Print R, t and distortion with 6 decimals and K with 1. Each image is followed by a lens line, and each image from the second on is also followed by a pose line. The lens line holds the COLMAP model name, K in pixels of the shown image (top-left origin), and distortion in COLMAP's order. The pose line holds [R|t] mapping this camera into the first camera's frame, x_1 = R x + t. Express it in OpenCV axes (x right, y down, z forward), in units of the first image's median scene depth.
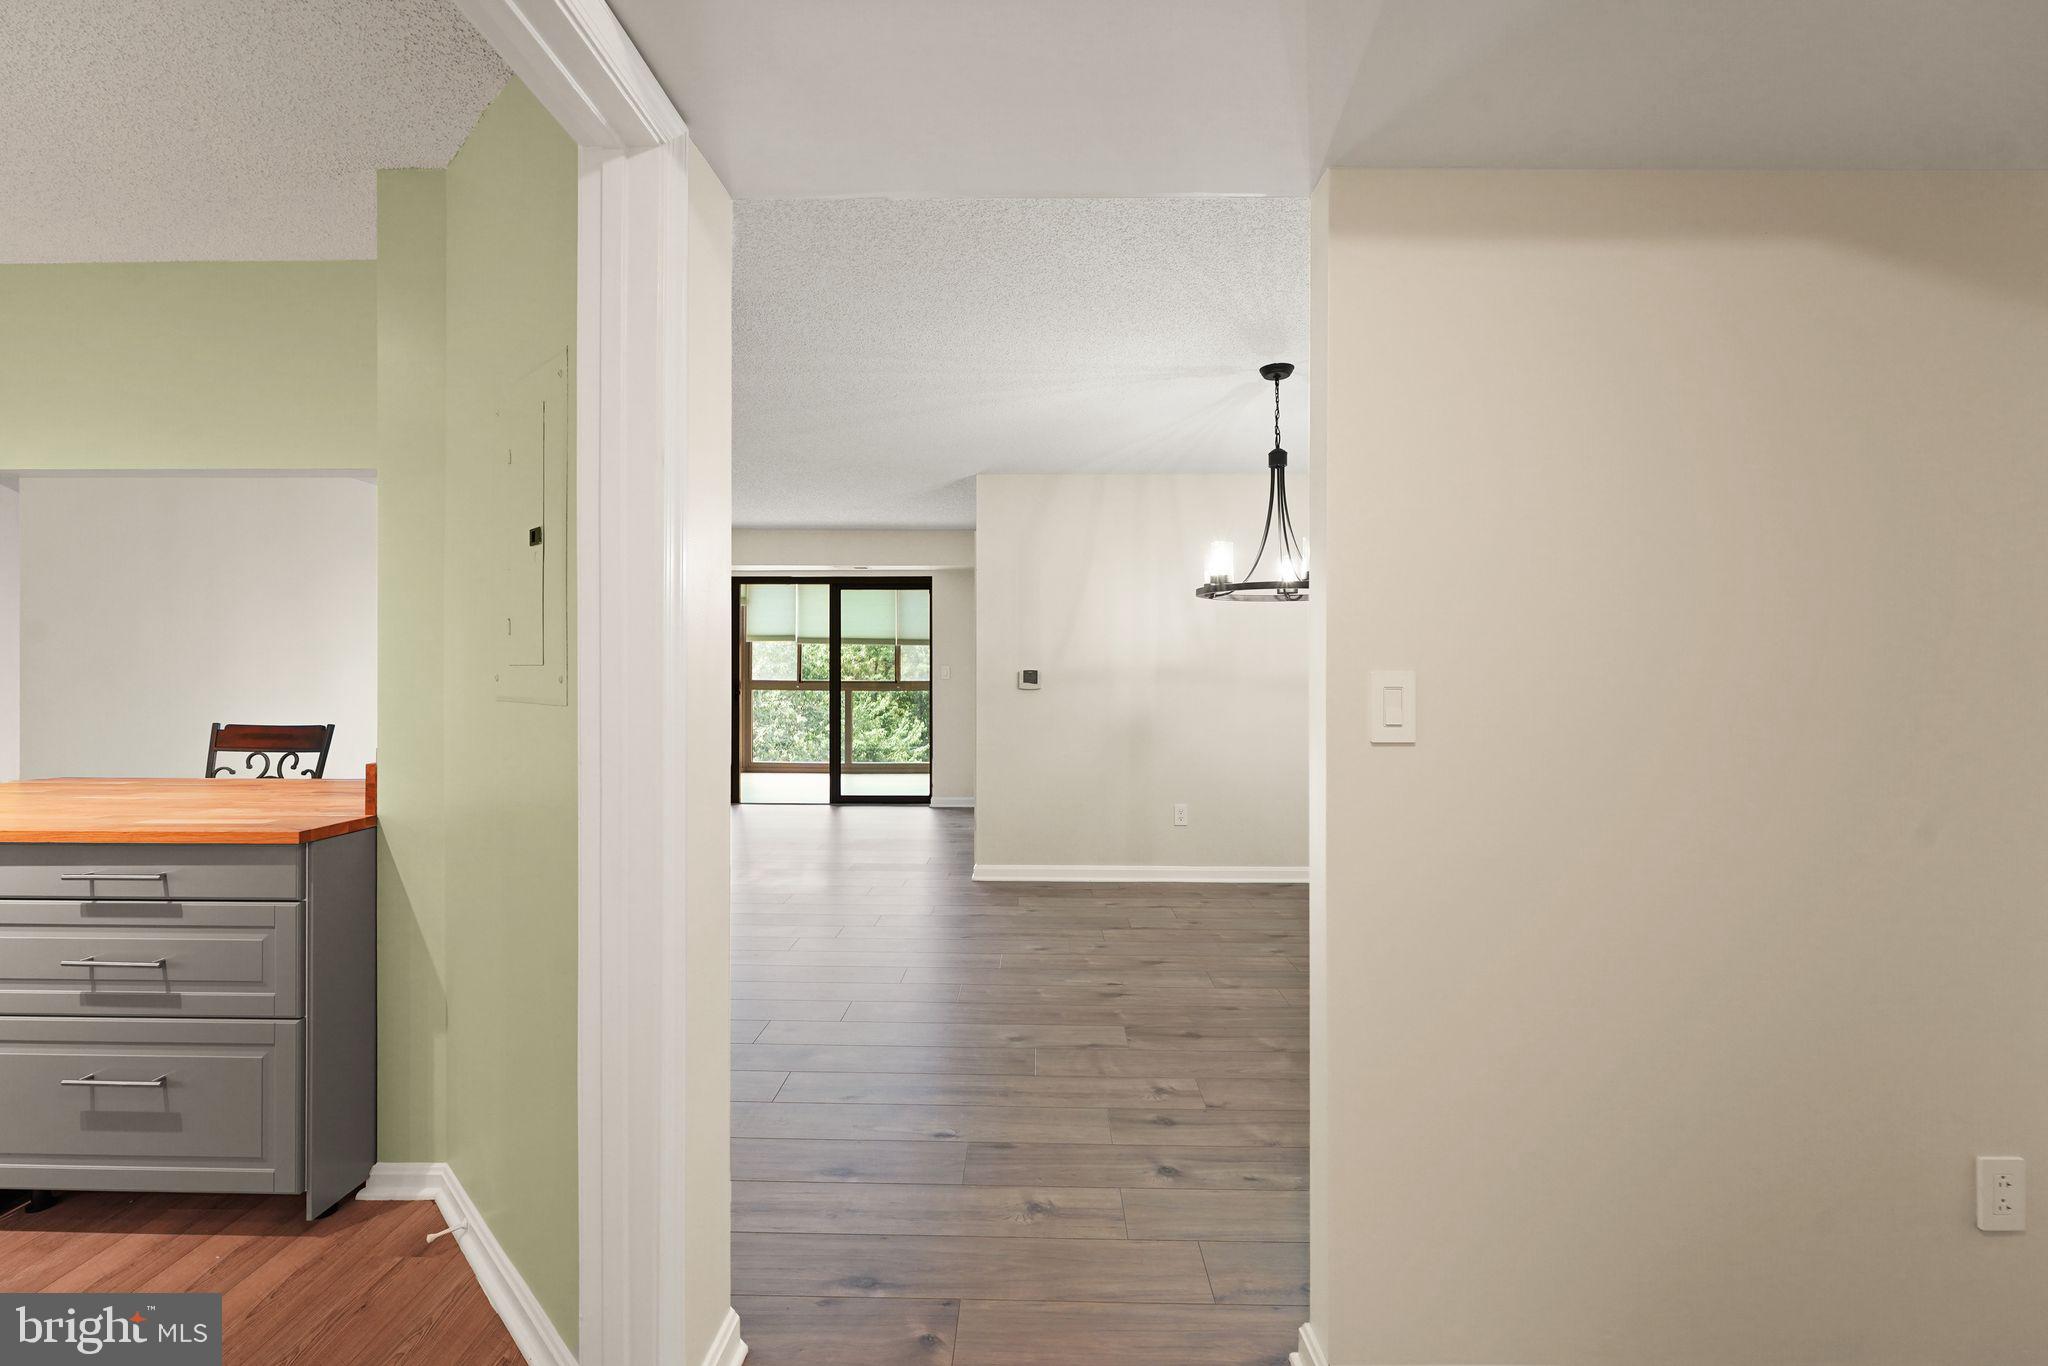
lens RADIAL K [[841.6, 0, 1013.1], [0, 841.6, 665.4], [0, 0, 1]] dist [-0.000079, -0.000273]
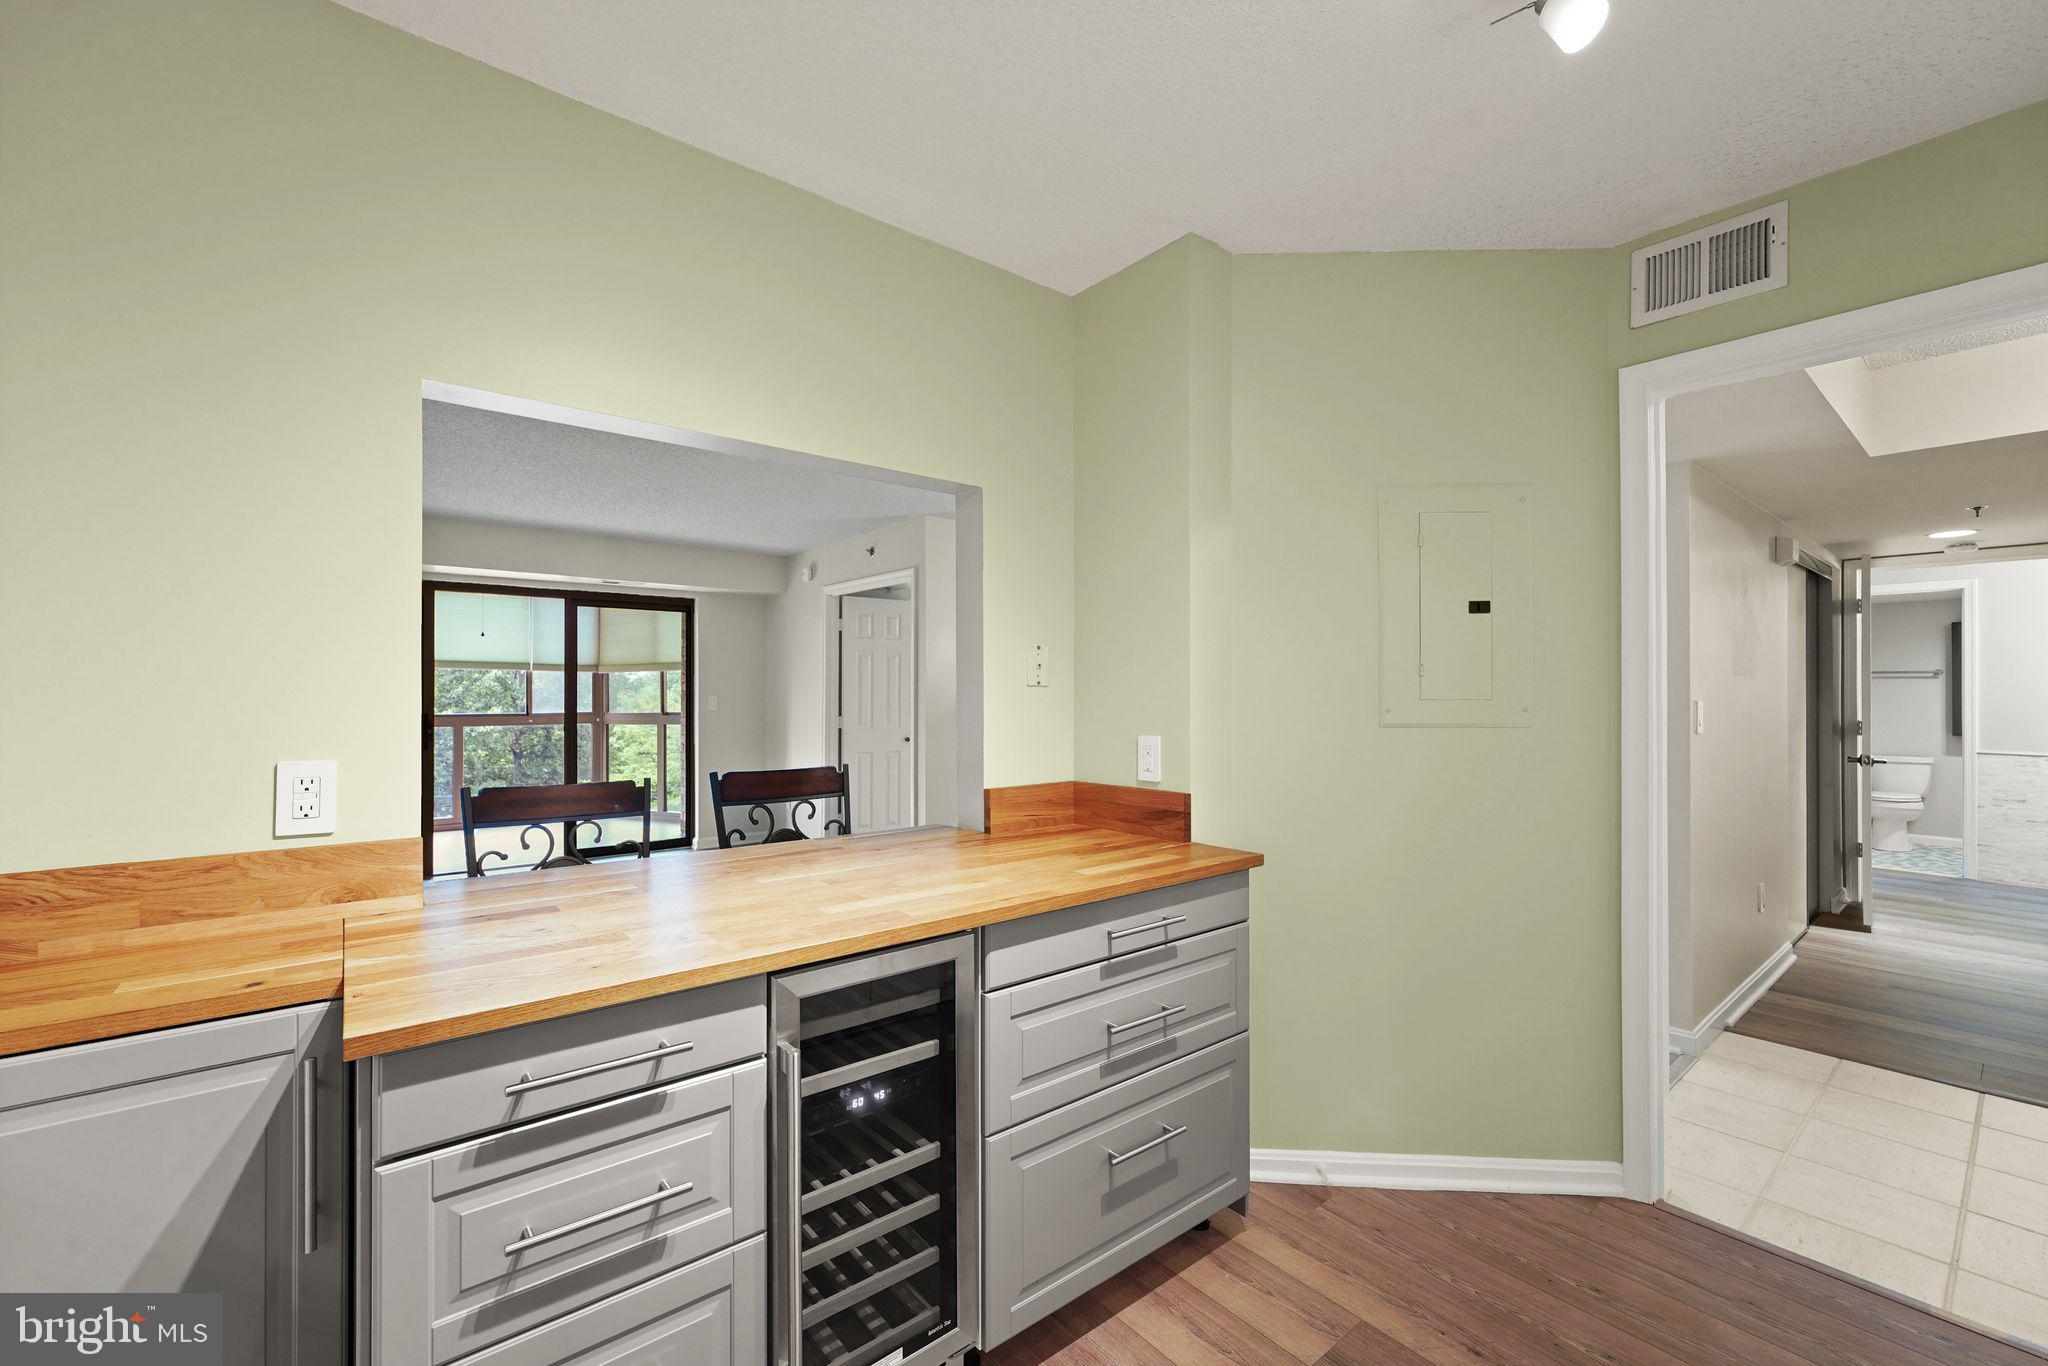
lens RADIAL K [[841.6, 0, 973.7], [0, 841.6, 697.5], [0, 0, 1]] dist [-0.000079, -0.000273]
pose [[0.774960, -0.003443, 0.632001, -0.540573], [0.000299, 0.999987, 0.005080, -0.003040], [-0.632011, -0.003748, 0.774951, 0.117510]]
